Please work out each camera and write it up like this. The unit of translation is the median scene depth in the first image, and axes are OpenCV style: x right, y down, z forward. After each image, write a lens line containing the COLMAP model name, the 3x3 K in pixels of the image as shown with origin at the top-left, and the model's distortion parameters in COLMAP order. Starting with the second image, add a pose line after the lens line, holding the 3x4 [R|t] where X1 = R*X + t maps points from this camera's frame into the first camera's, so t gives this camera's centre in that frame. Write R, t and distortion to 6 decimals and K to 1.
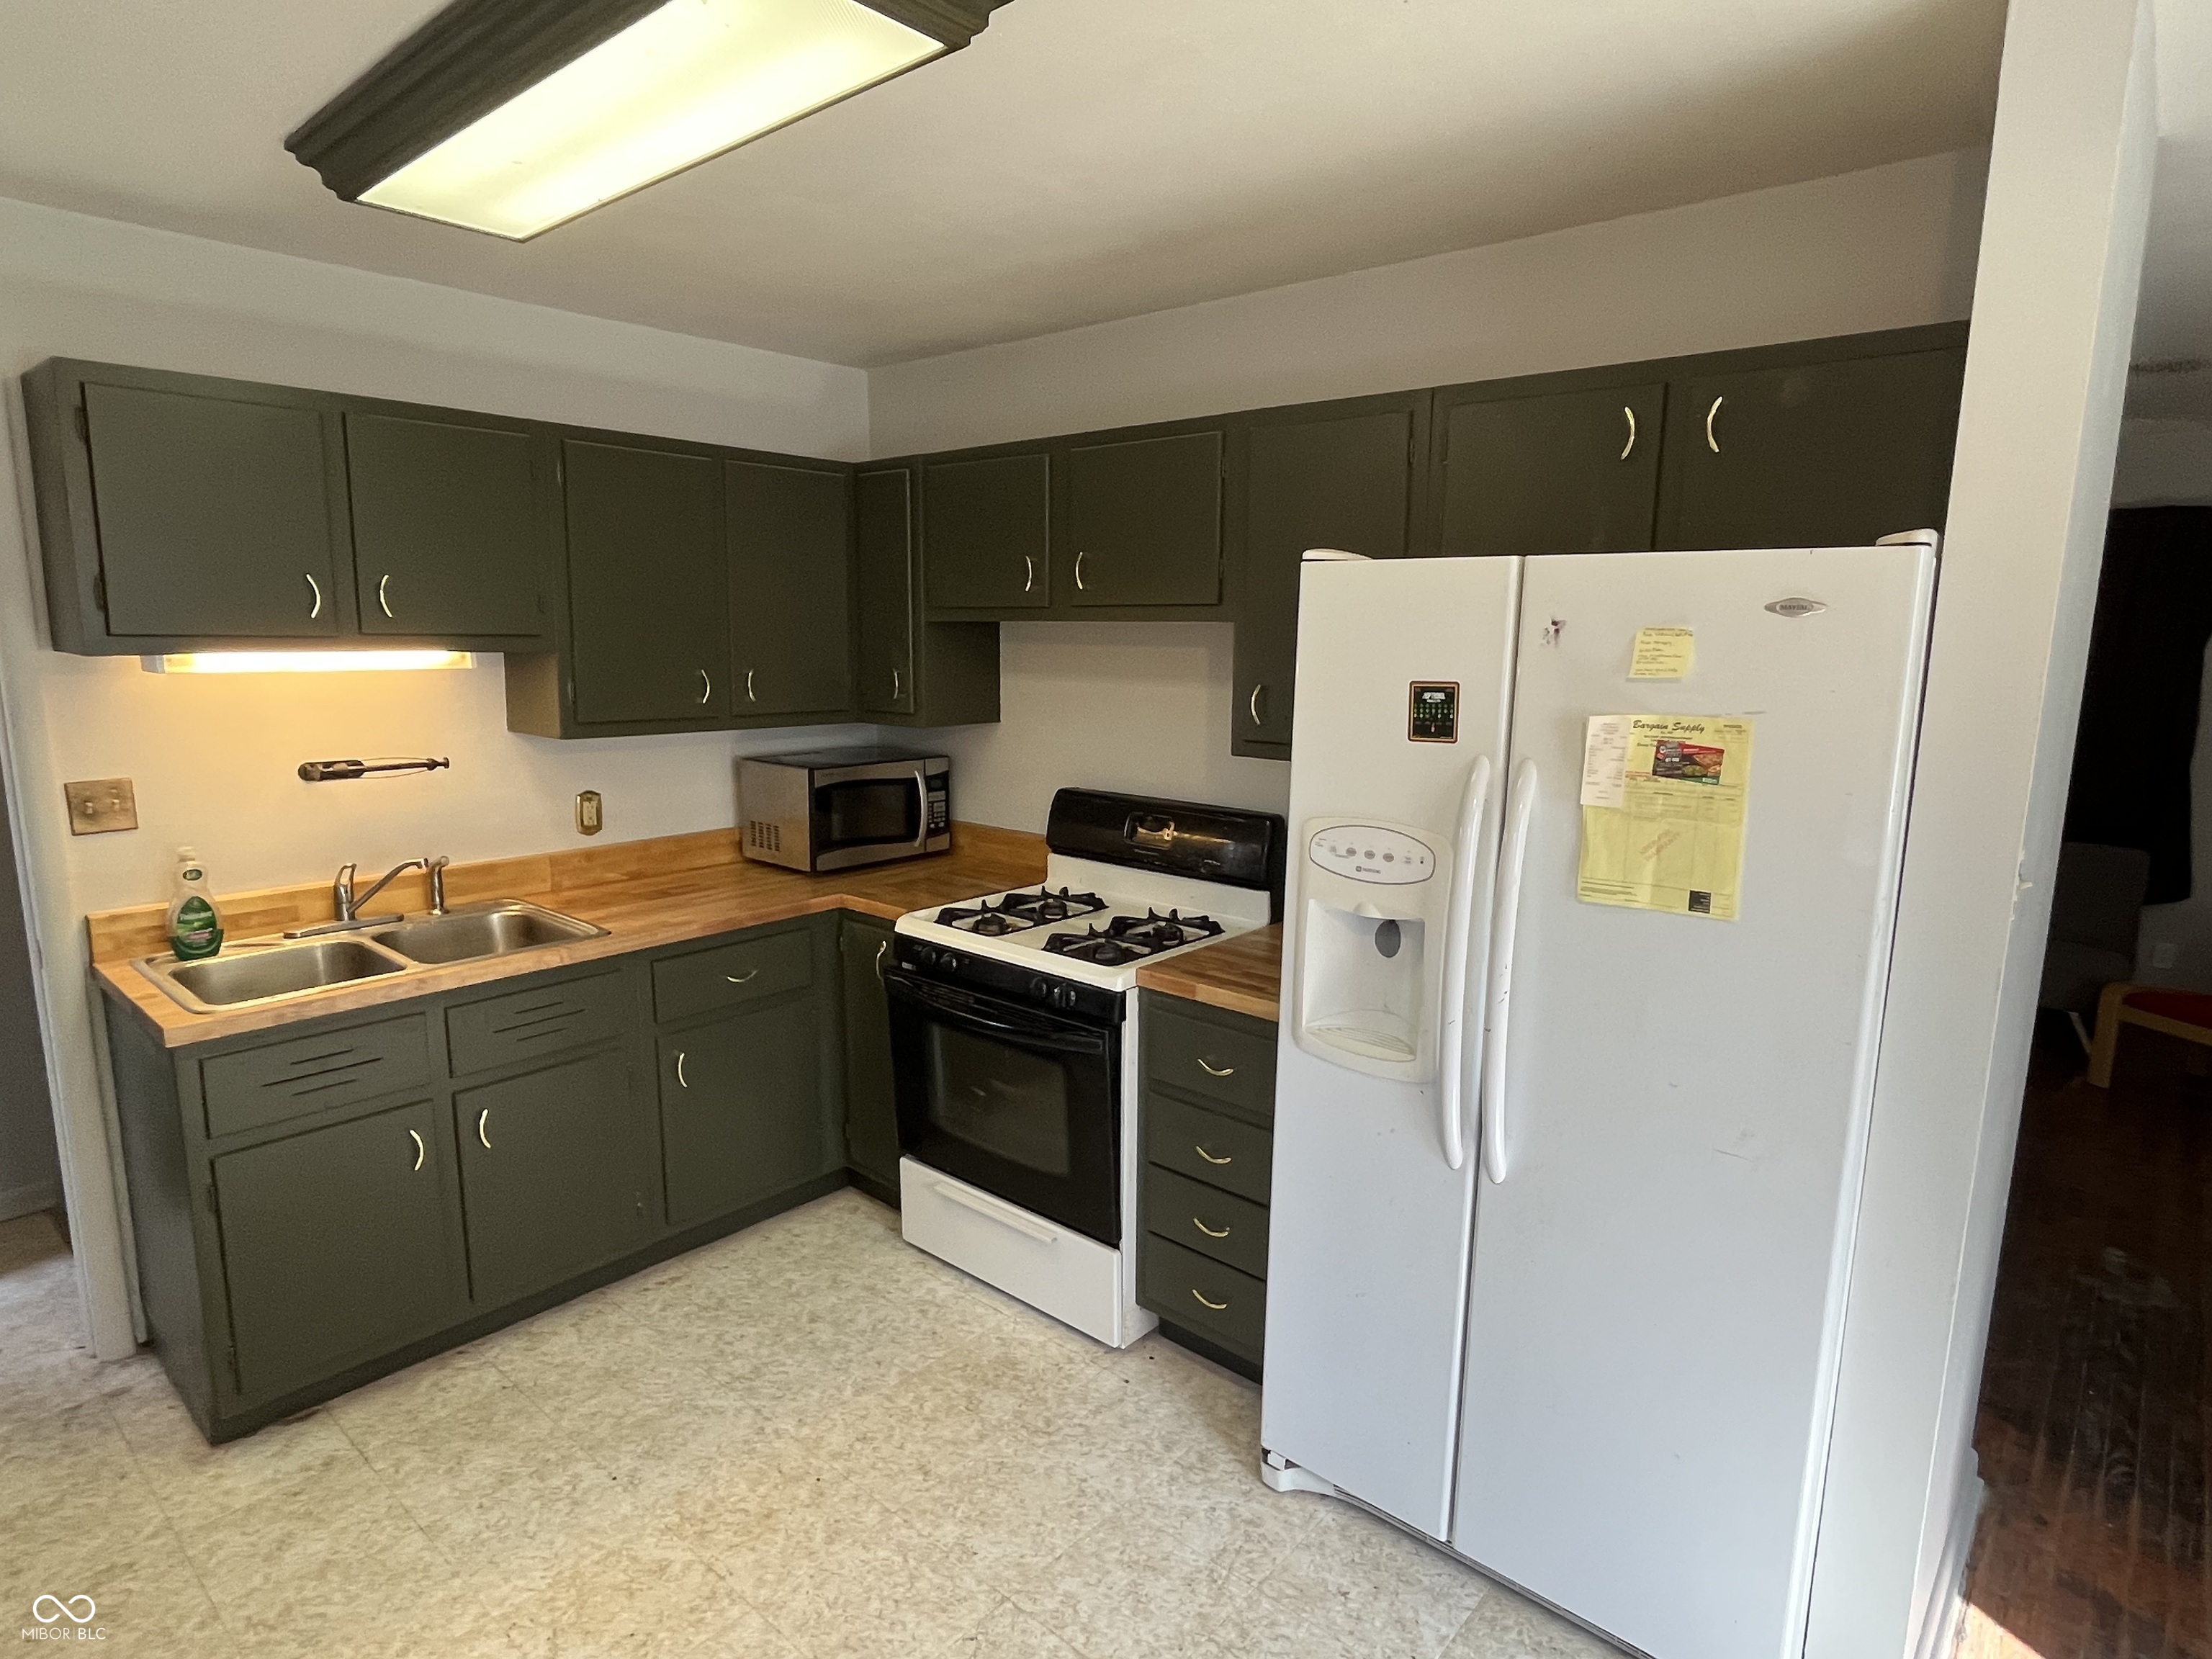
lens RADIAL K [[1210.1, 0, 1068.4], [0, 1210.1, 825.1], [0, 0, 1]] dist [-0.001486, -0.001315]
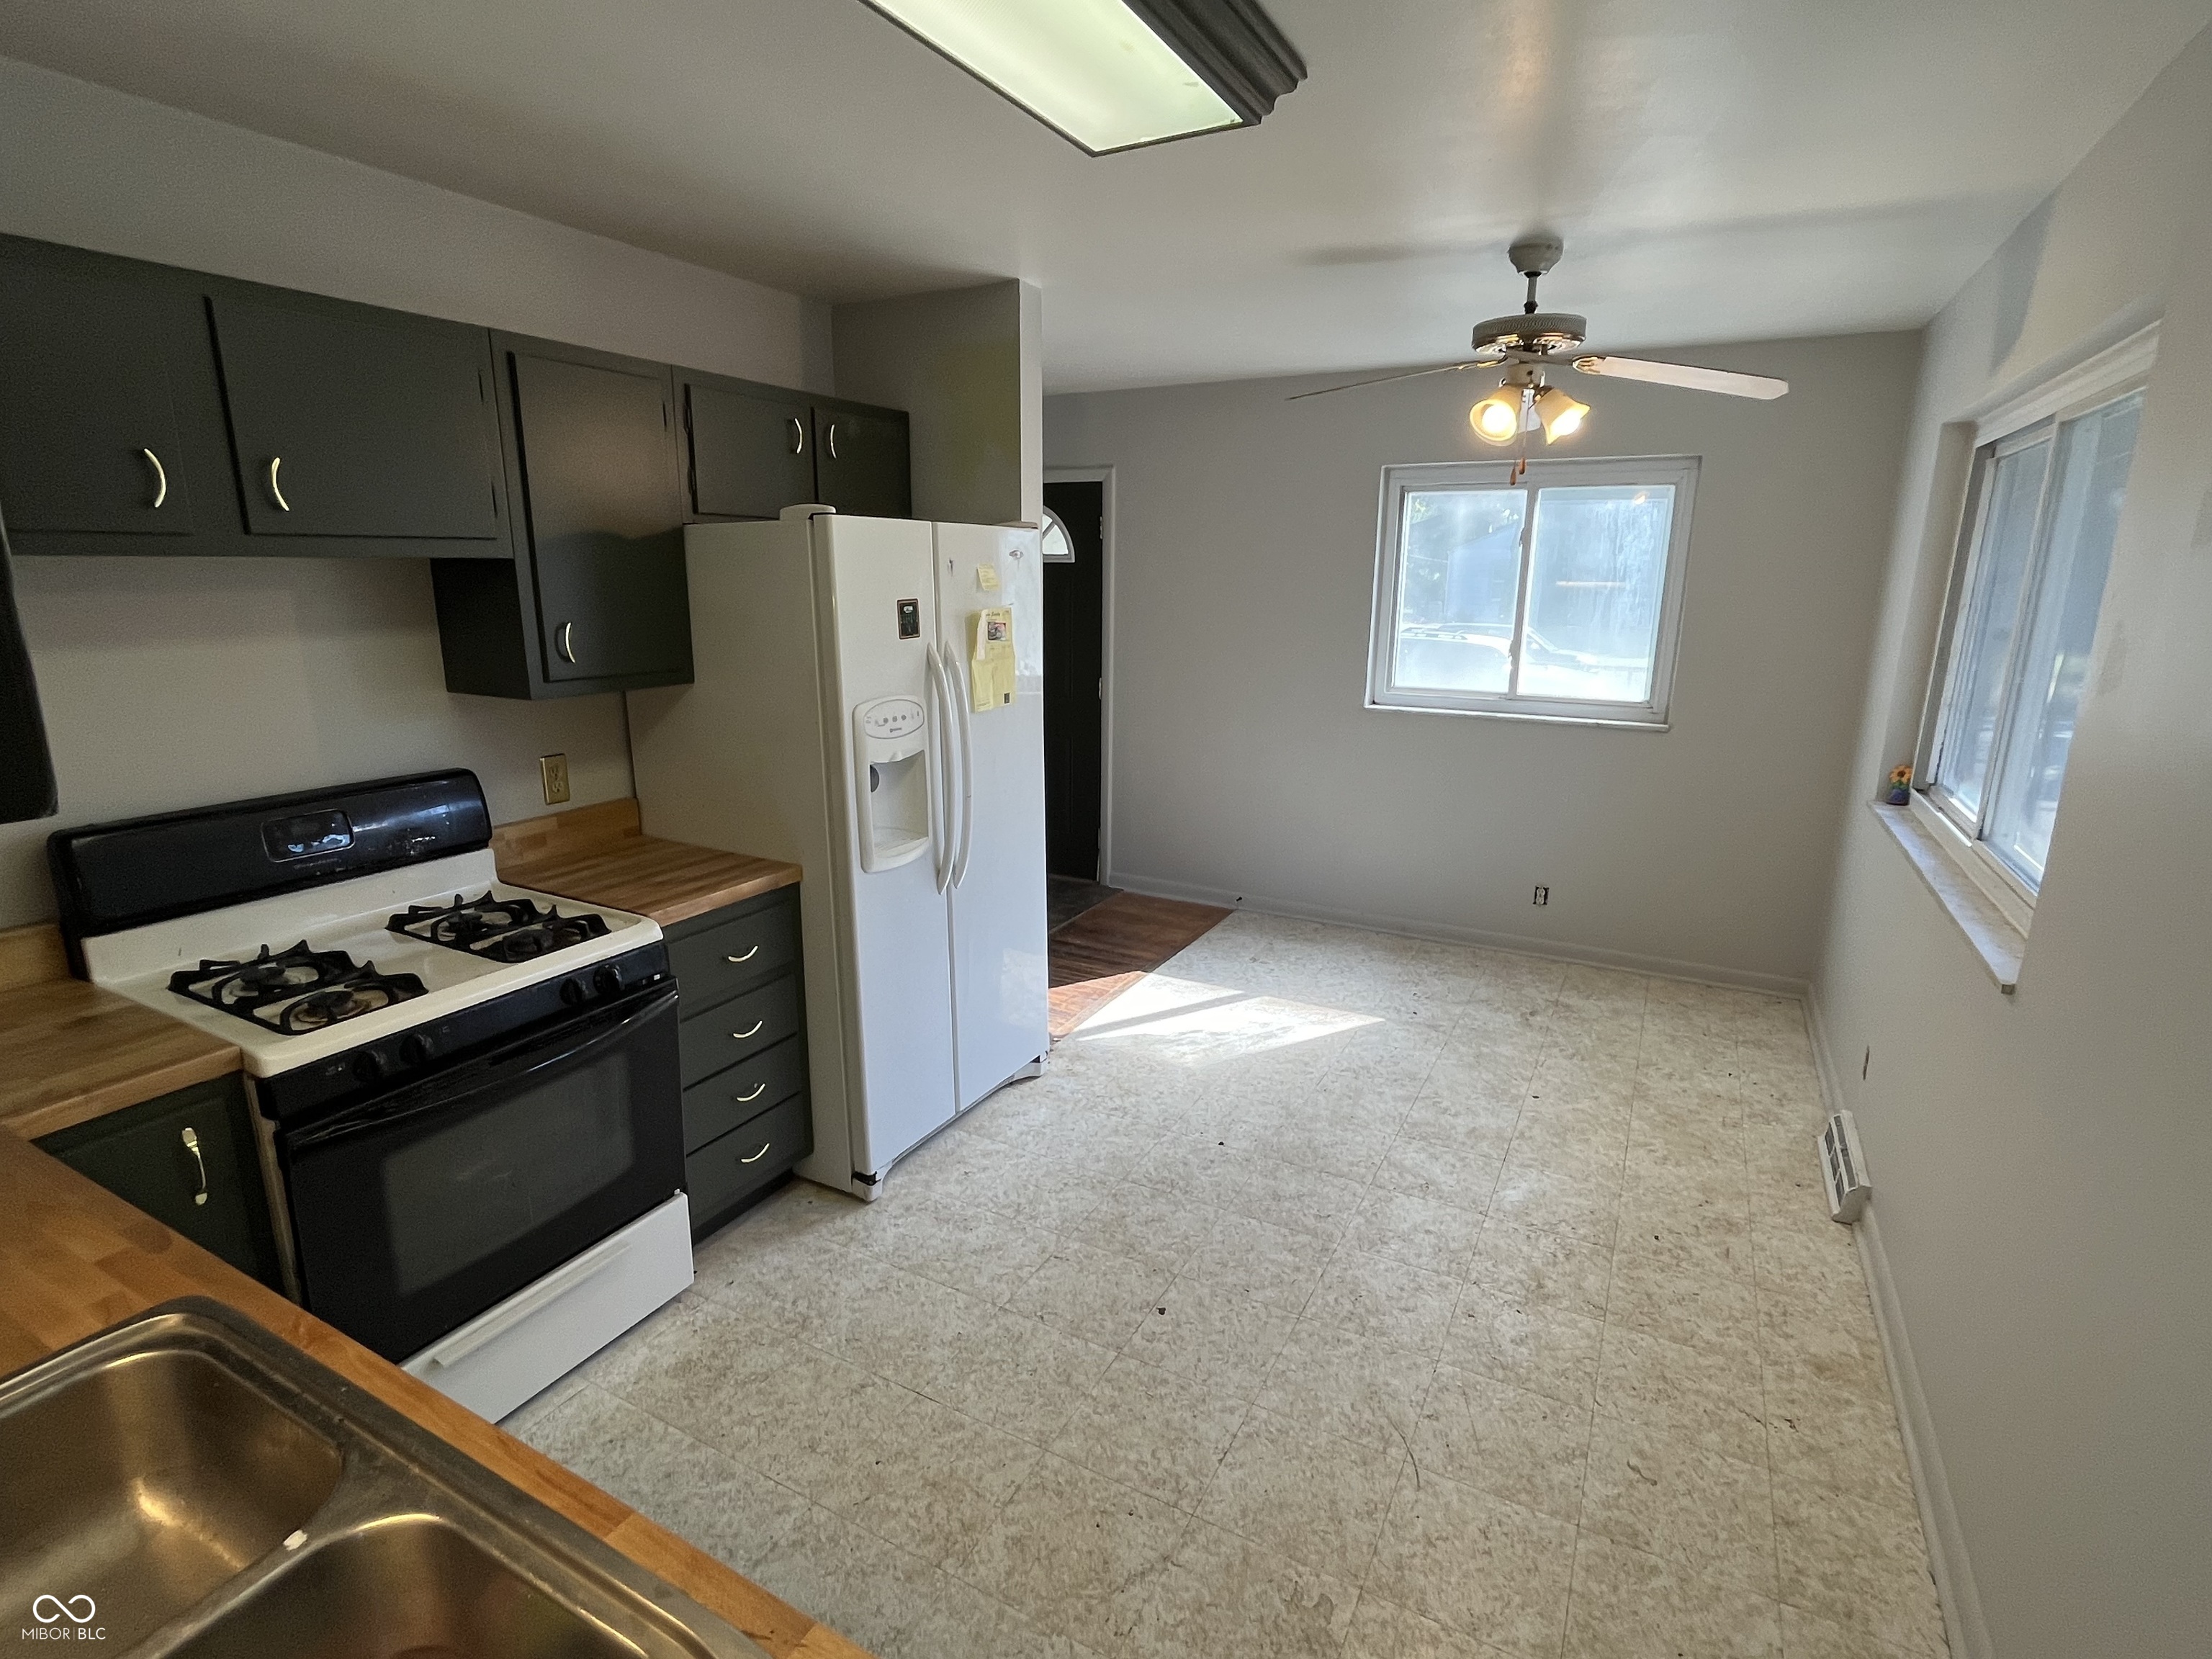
lens RADIAL K [[1078.1, 0, 1106.0], [0, 1078.1, 829.5], [0, 0, 1]] dist [0.000396, 0.000017]
pose [[-0.232163, -0.236245, 0.943551, -1.079197], [0.154817, 0.948715, 0.275631, -0.169469], [-0.960277, 0.210069, -0.183682, 1.004148]]
